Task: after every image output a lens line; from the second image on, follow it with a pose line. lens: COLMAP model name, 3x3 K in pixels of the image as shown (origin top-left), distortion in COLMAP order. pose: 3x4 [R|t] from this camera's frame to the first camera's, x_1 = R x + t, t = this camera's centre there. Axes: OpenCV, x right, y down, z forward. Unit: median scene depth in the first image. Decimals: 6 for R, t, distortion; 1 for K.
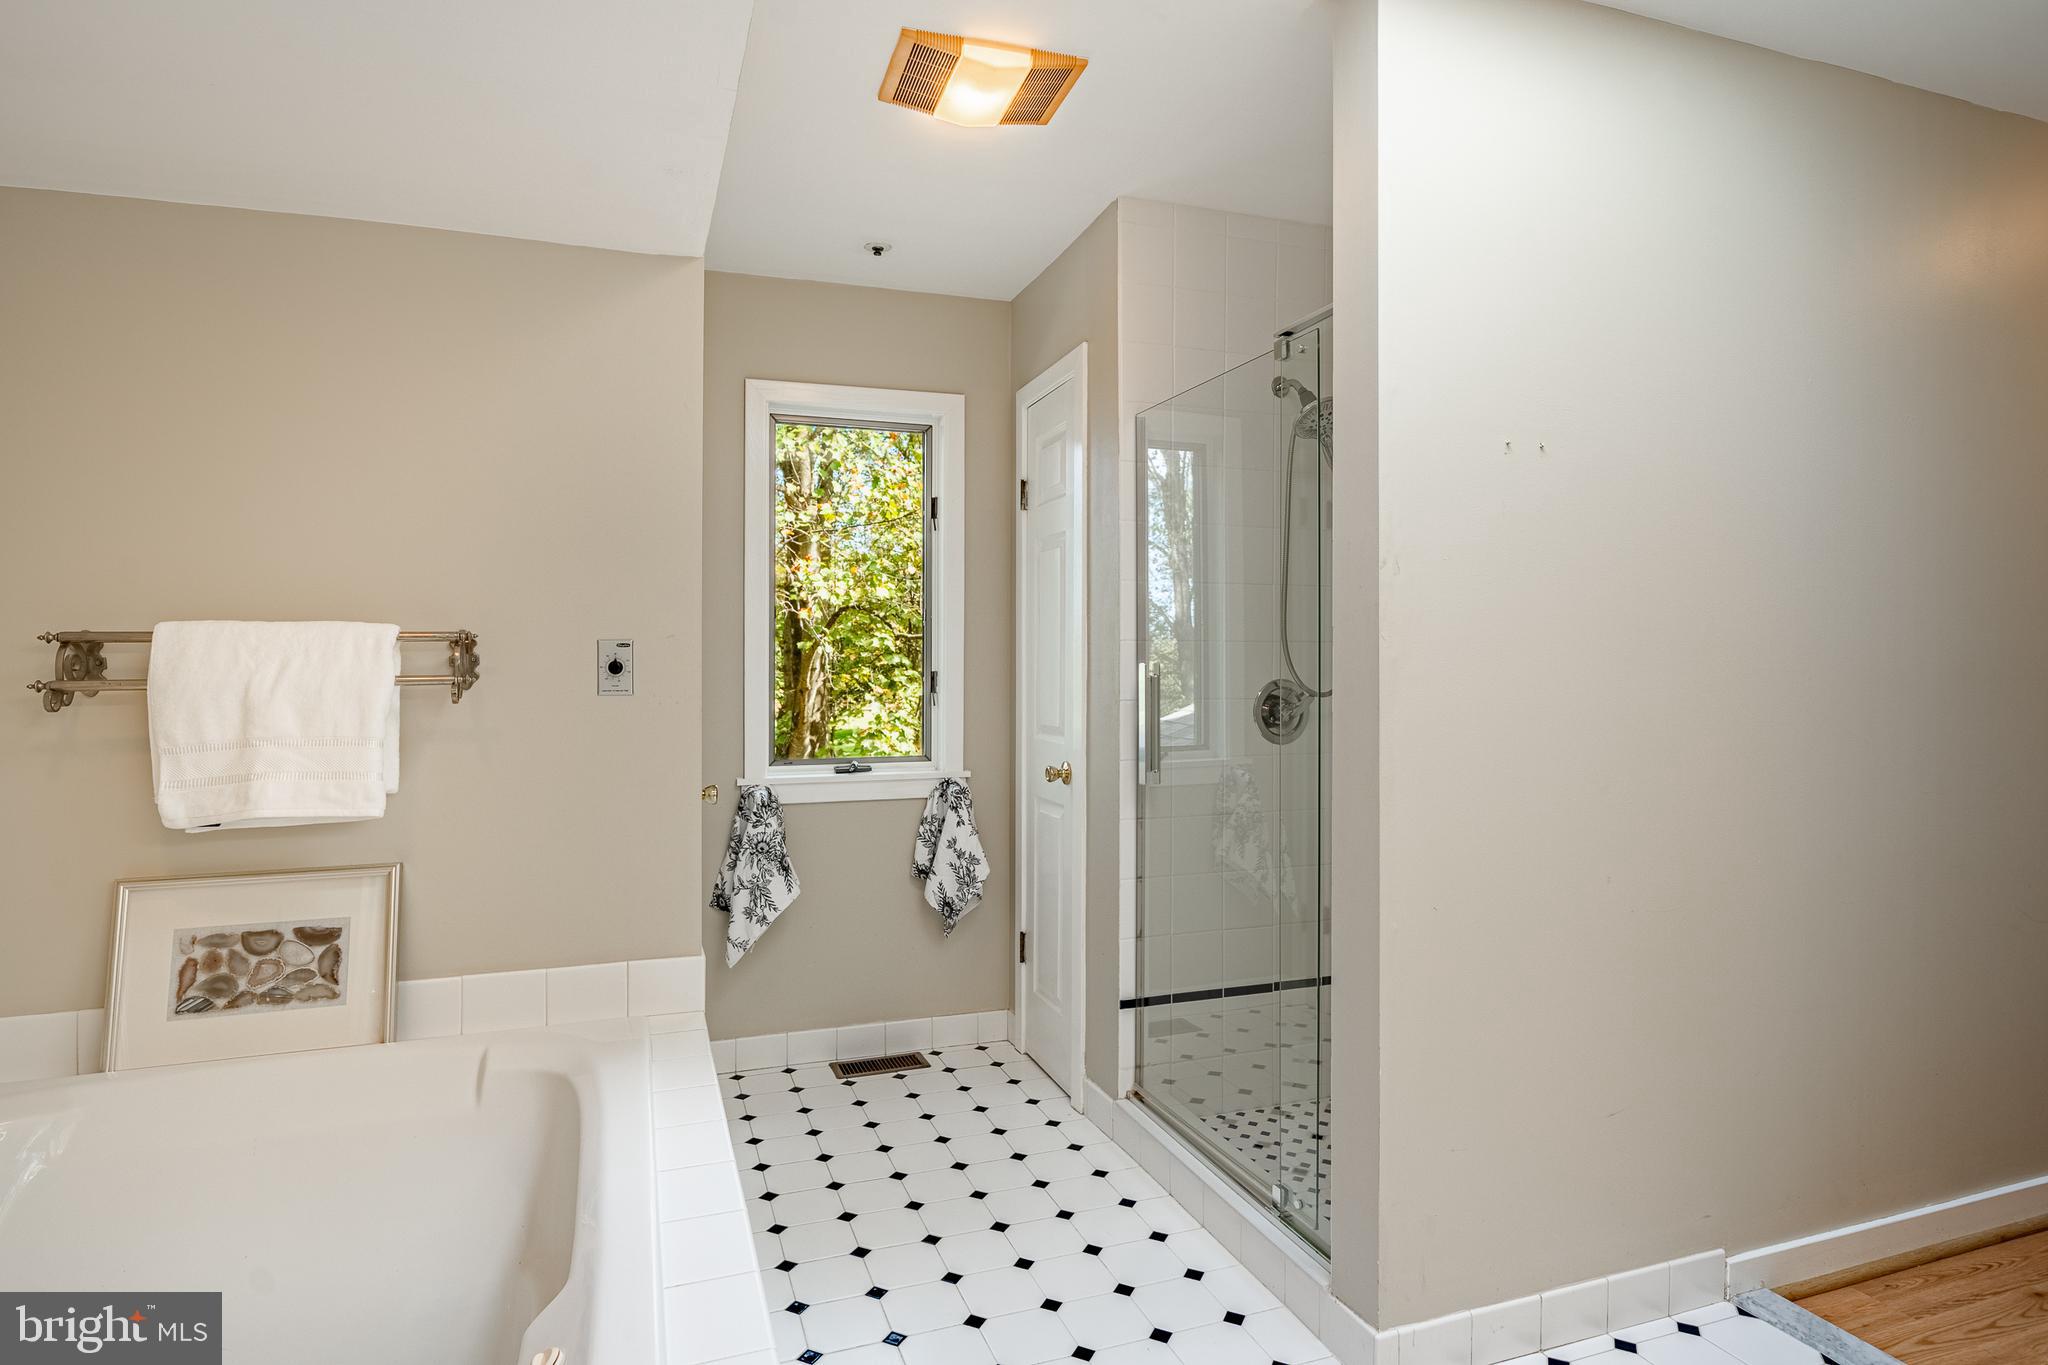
lens RADIAL K [[1074.1, 0, 1024.0], [0, 1074.1, 682.5], [0, 0, 1]] dist [-0.000403, -0.000073]
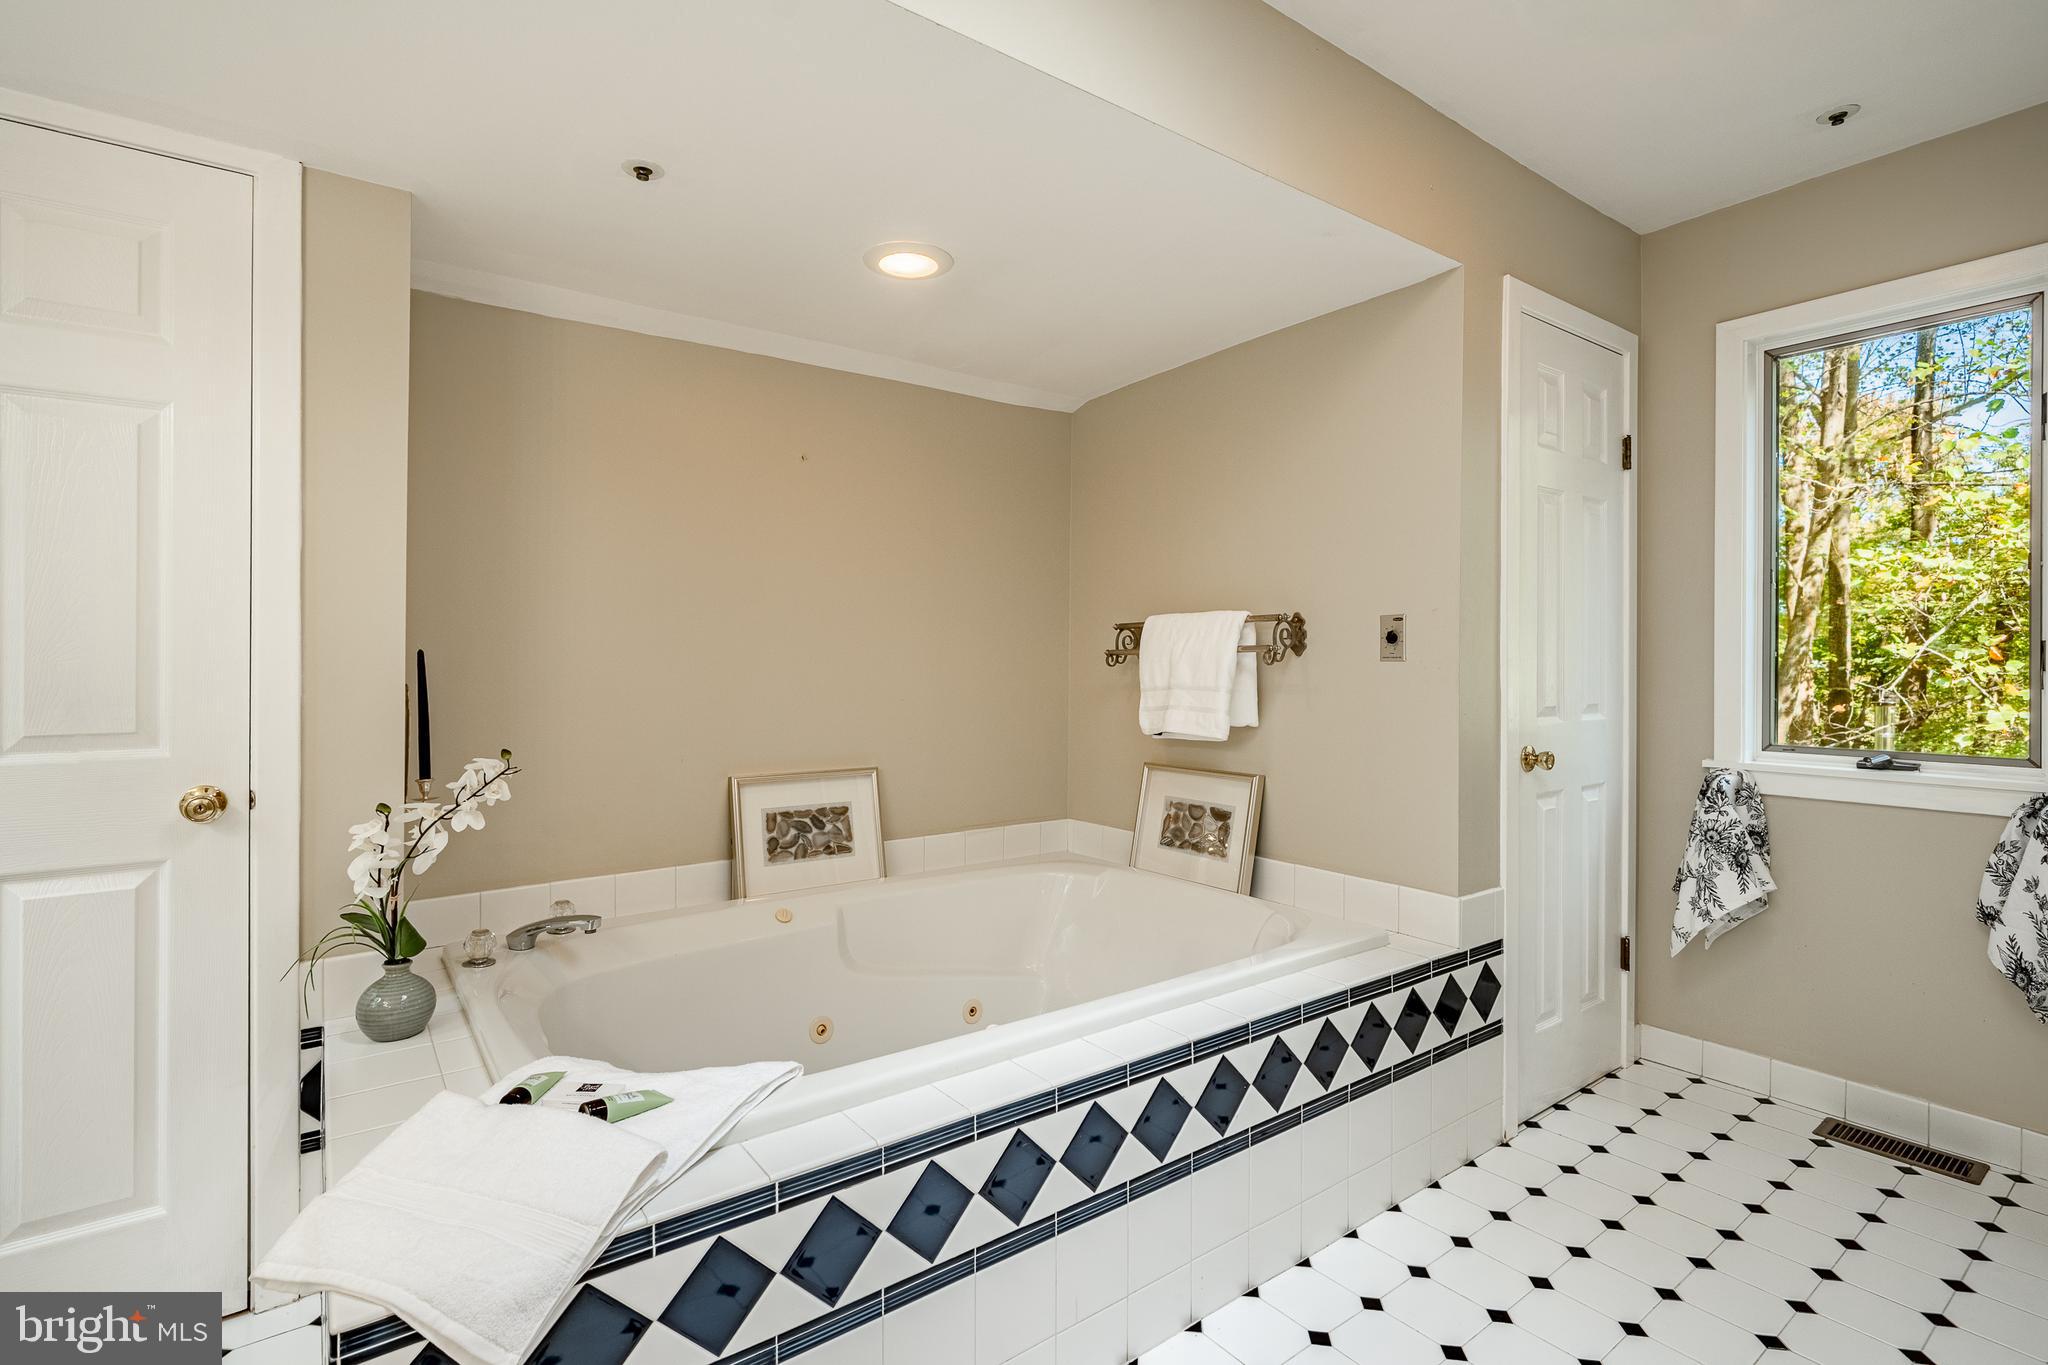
lens RADIAL K [[973.1, 0, 1022.6], [0, 973.1, 661.3], [0, 0, 1]] dist [0.000752, 0.000573]
pose [[0.290475, 0.003659, -0.956876, 0.379702], [-0.009366, 0.999956, 0.000980, 0.010138], [0.956837, 0.008677, 0.290497, 0.201464]]
